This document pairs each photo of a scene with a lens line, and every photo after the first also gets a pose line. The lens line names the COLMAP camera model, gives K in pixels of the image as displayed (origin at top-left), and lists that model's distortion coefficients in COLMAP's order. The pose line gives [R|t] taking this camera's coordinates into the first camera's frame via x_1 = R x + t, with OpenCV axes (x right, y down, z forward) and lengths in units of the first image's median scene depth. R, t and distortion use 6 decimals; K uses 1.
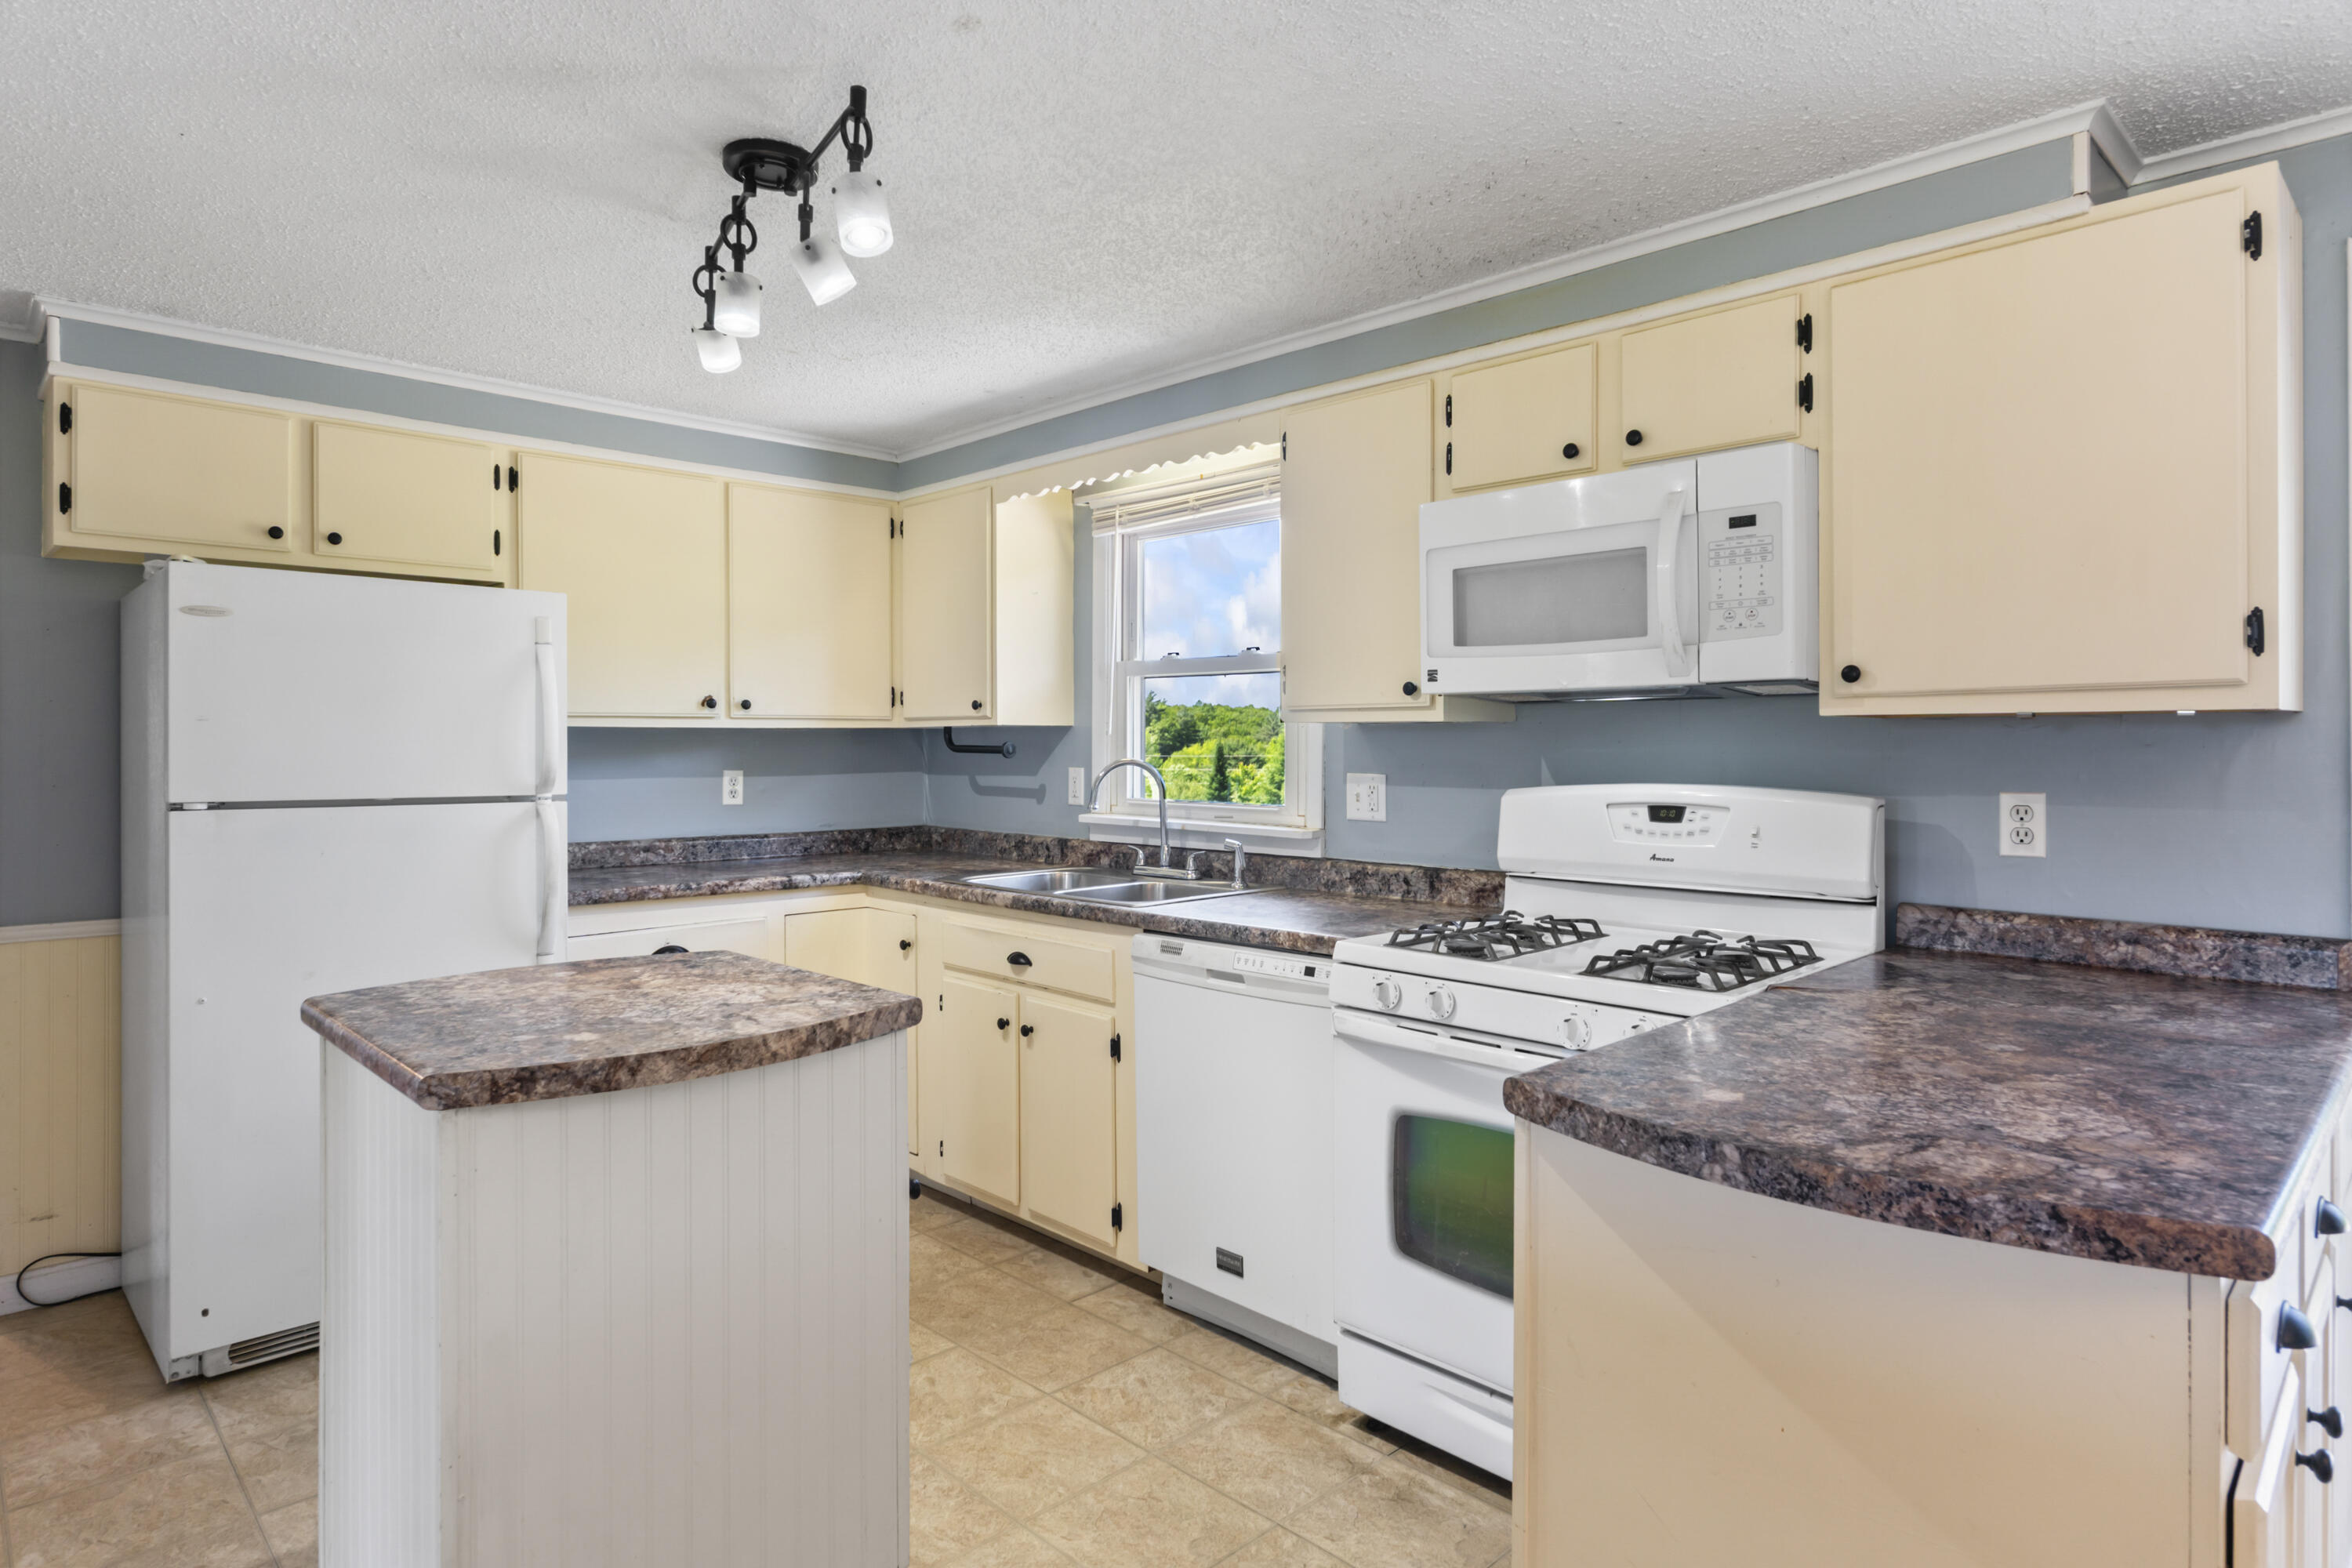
lens RADIAL K [[1301.7, 0, 1164.7], [0, 1301.7, 751.5], [0, 0, 1]] dist [-0.001698, -0.000824]
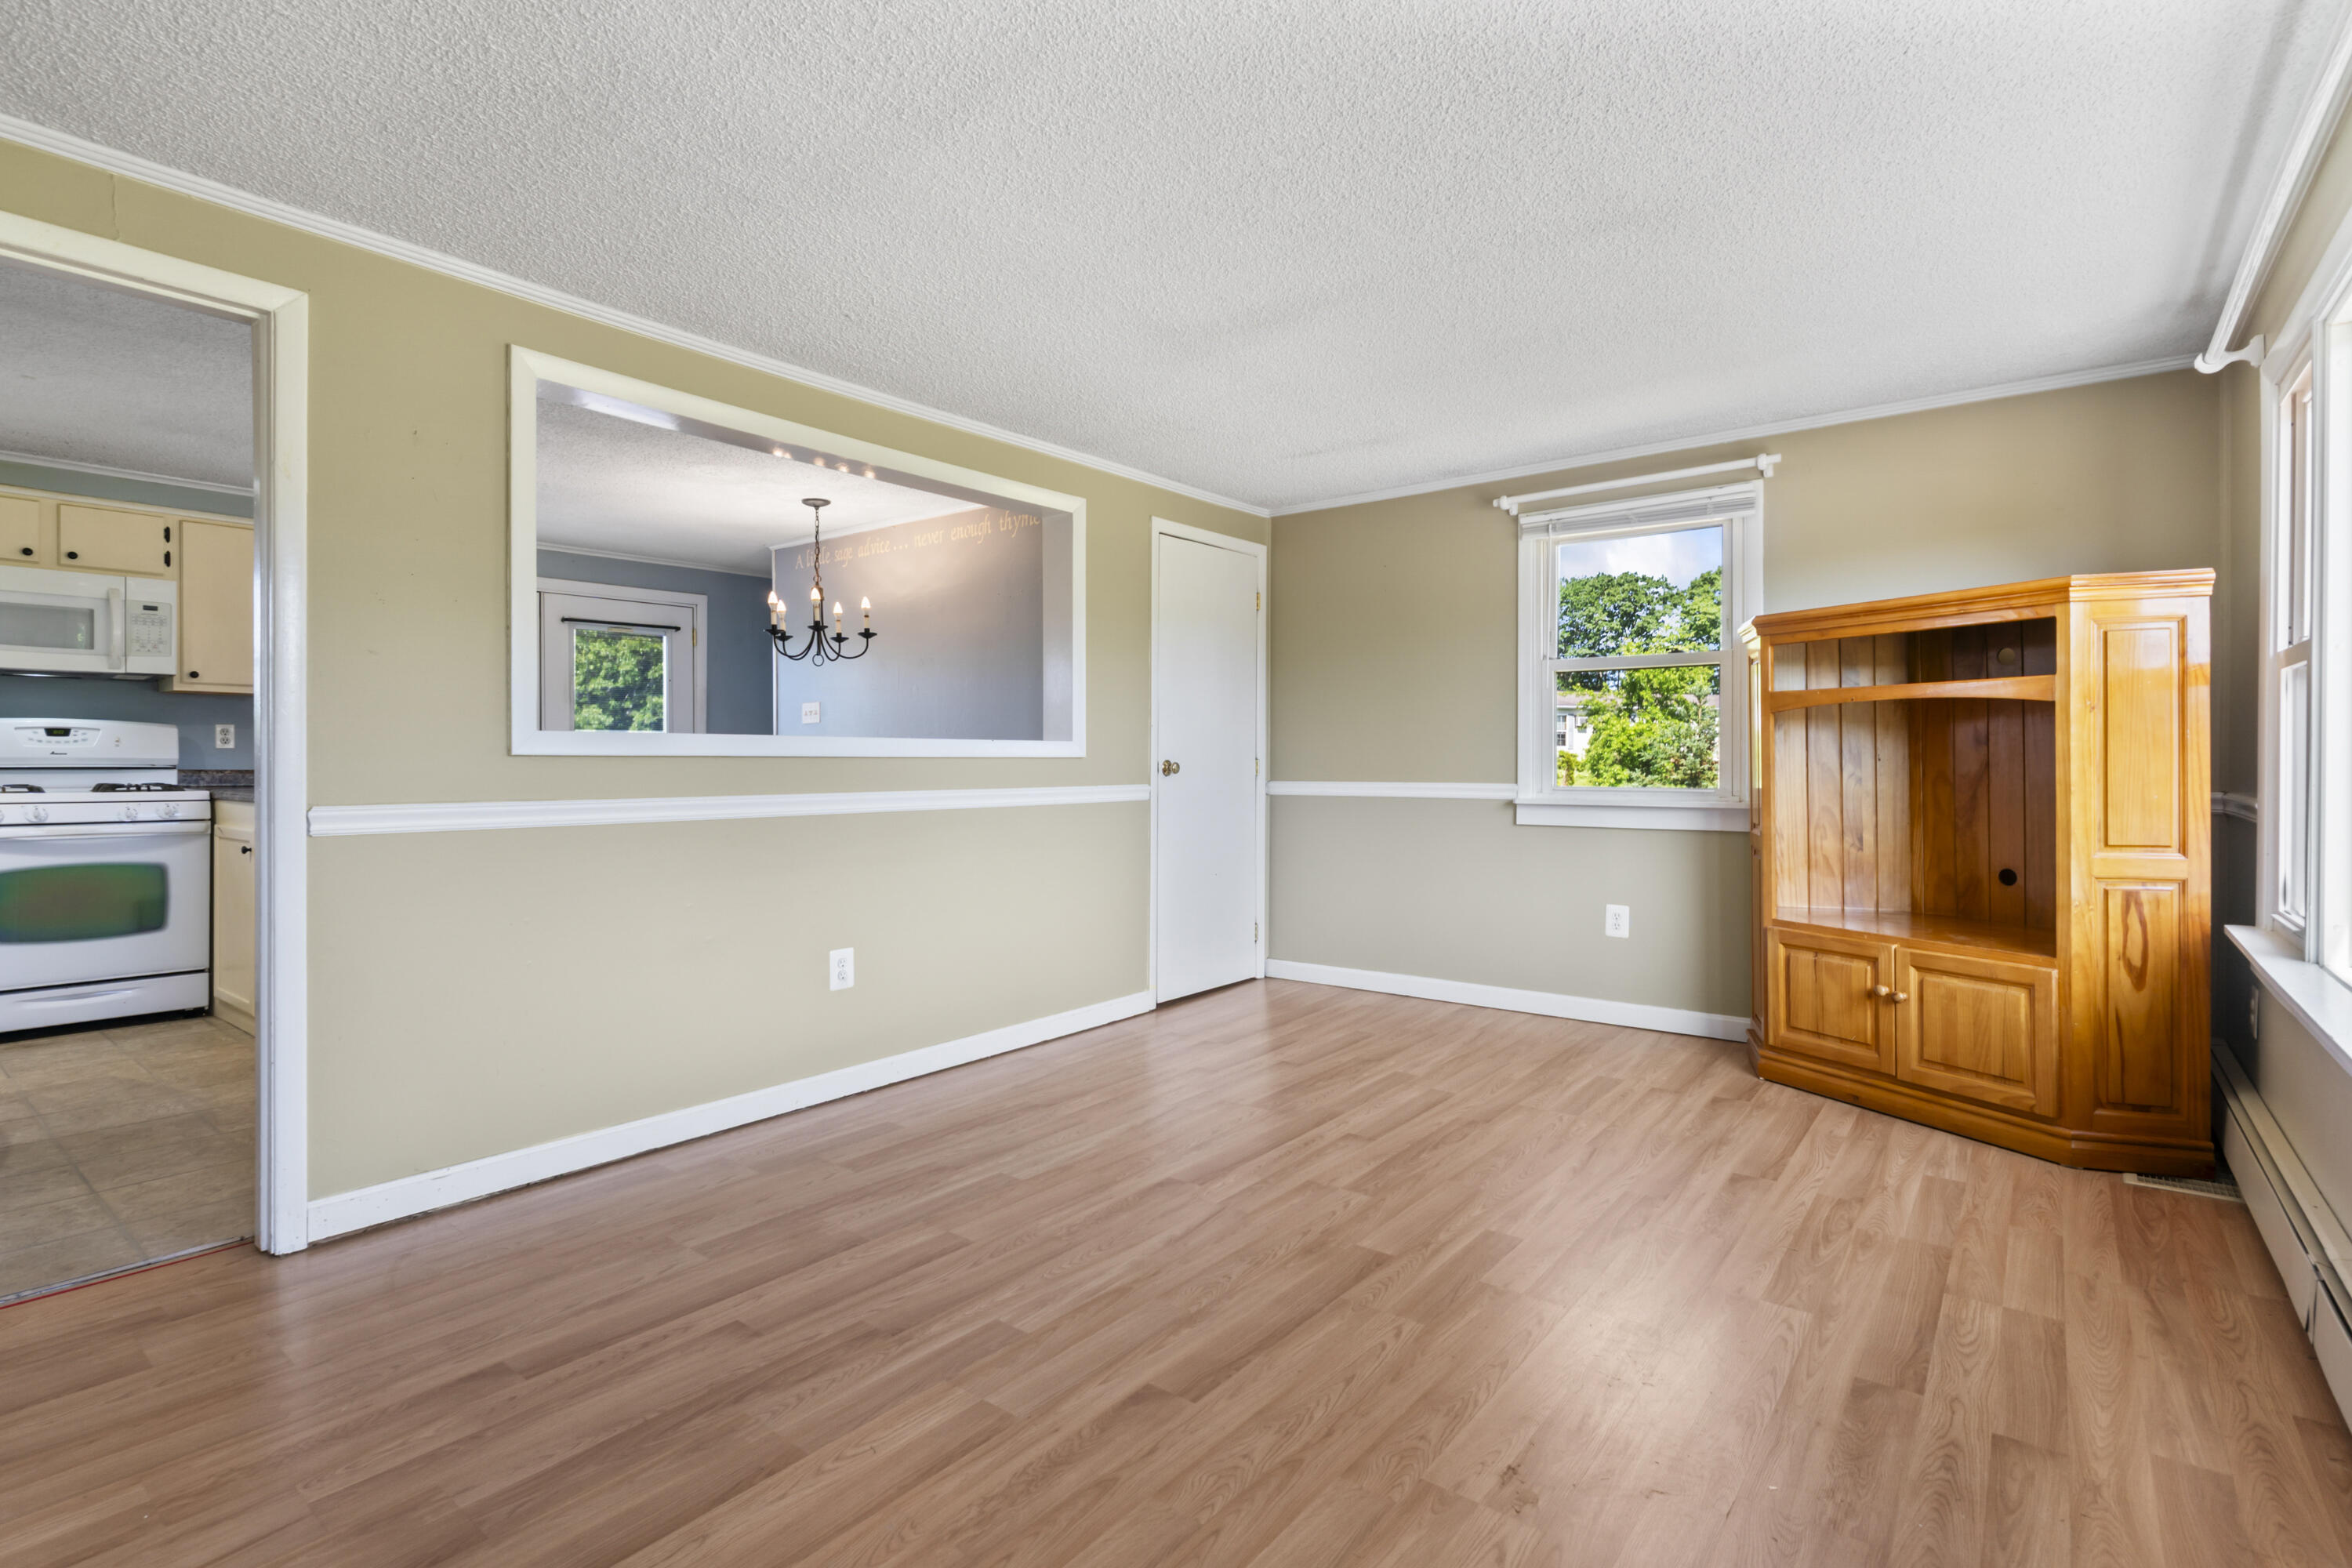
lens RADIAL K [[1119.7, 0, 1181.9], [0, 1119.7, 772.8], [0, 0, 1]] dist [-0.003123, -0.000632]
pose [[-0.140857, -0.010230, 0.989977, -1.257629], [-0.002005, 0.999948, 0.010048, 0.070278], [-0.990028, -0.000569, -0.140870, -0.406112]]
